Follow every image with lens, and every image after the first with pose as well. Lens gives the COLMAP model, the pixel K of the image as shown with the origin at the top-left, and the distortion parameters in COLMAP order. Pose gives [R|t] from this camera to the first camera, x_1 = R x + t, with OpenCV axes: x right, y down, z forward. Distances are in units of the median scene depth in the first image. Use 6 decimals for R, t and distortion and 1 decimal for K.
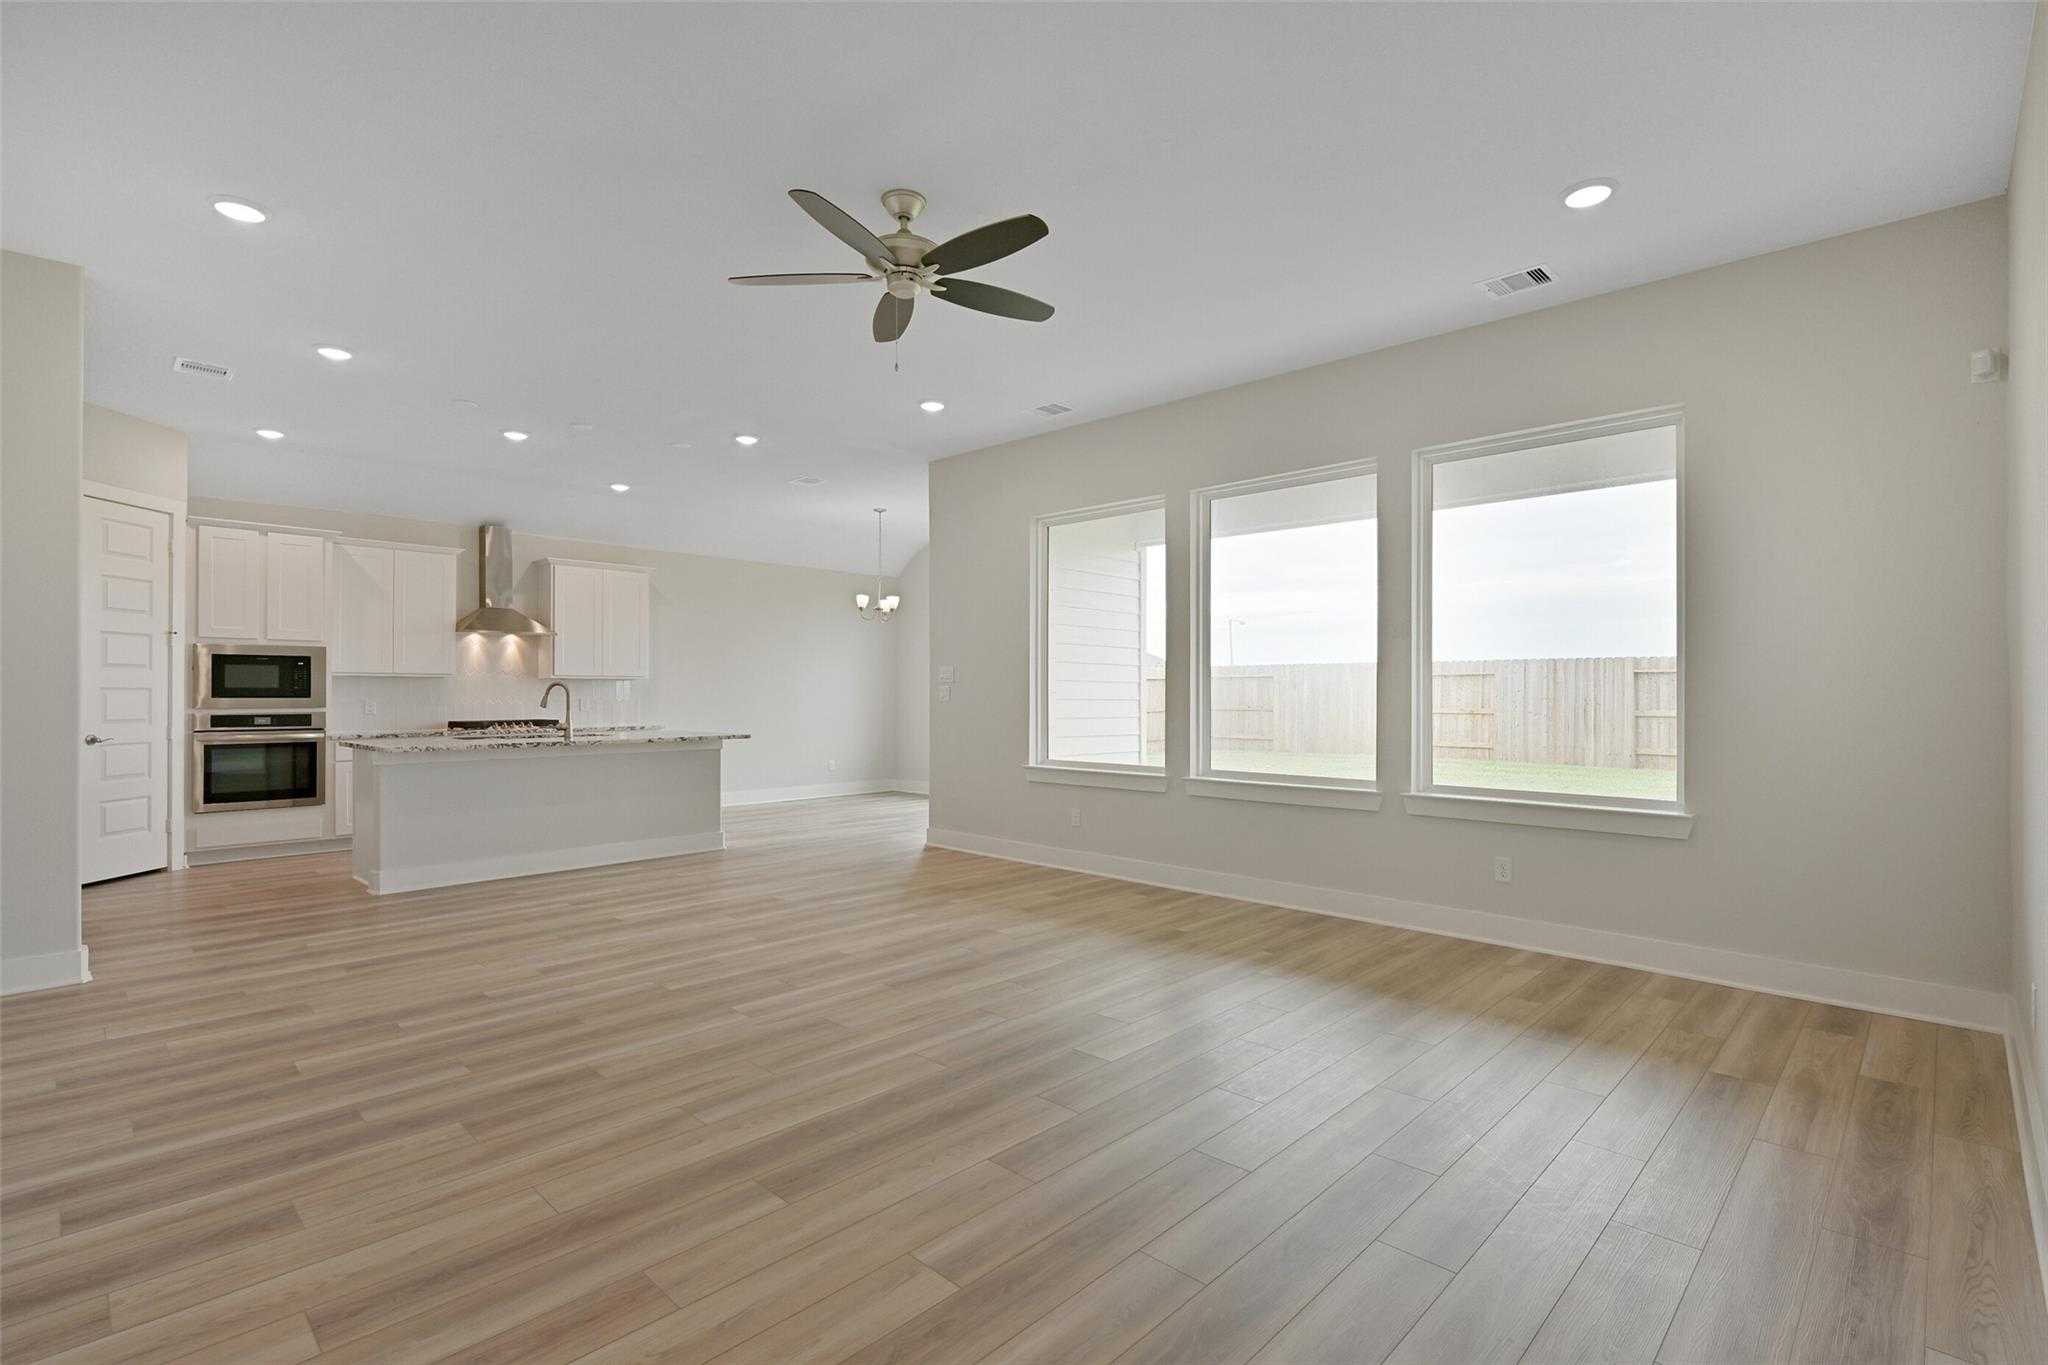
lens RADIAL K [[956.3, 0, 1029.0], [0, 956.3, 682.4], [0, 0, 1]] dist [-0.003145, 0.000915]
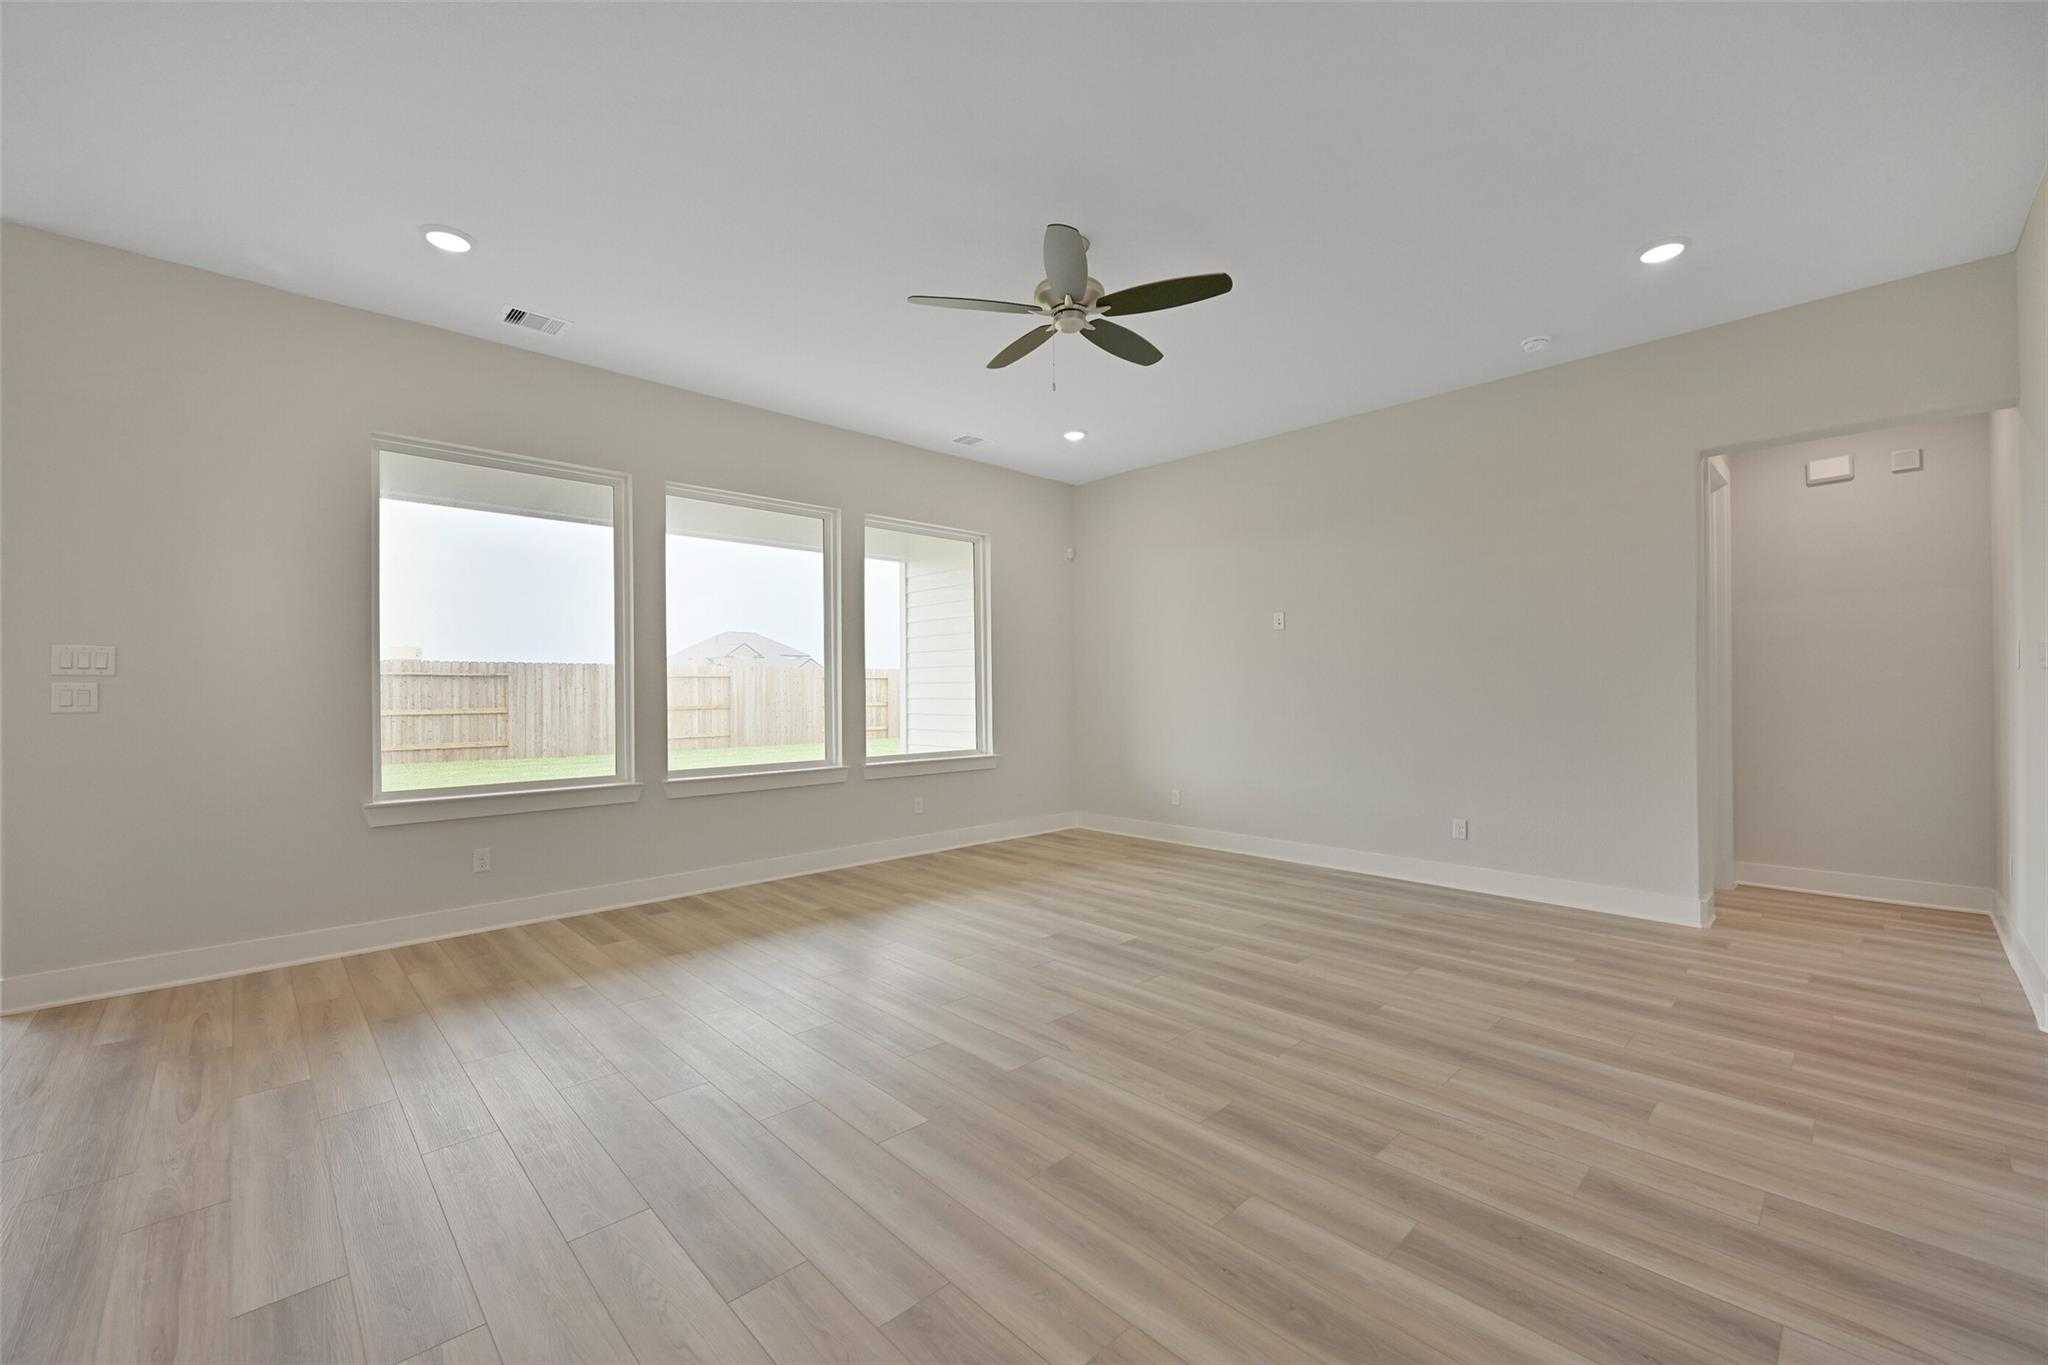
lens RADIAL K [[821.7, 0, 1039.7], [0, 821.7, 693.9], [0, 0, 1]] dist [0.001024, -0.000117]
pose [[0.027187, -0.004610, 0.999620, -0.892030], [-0.005978, 0.999971, 0.004775, 0.008387], [-0.999612, -0.006105, 0.027159, 0.832857]]
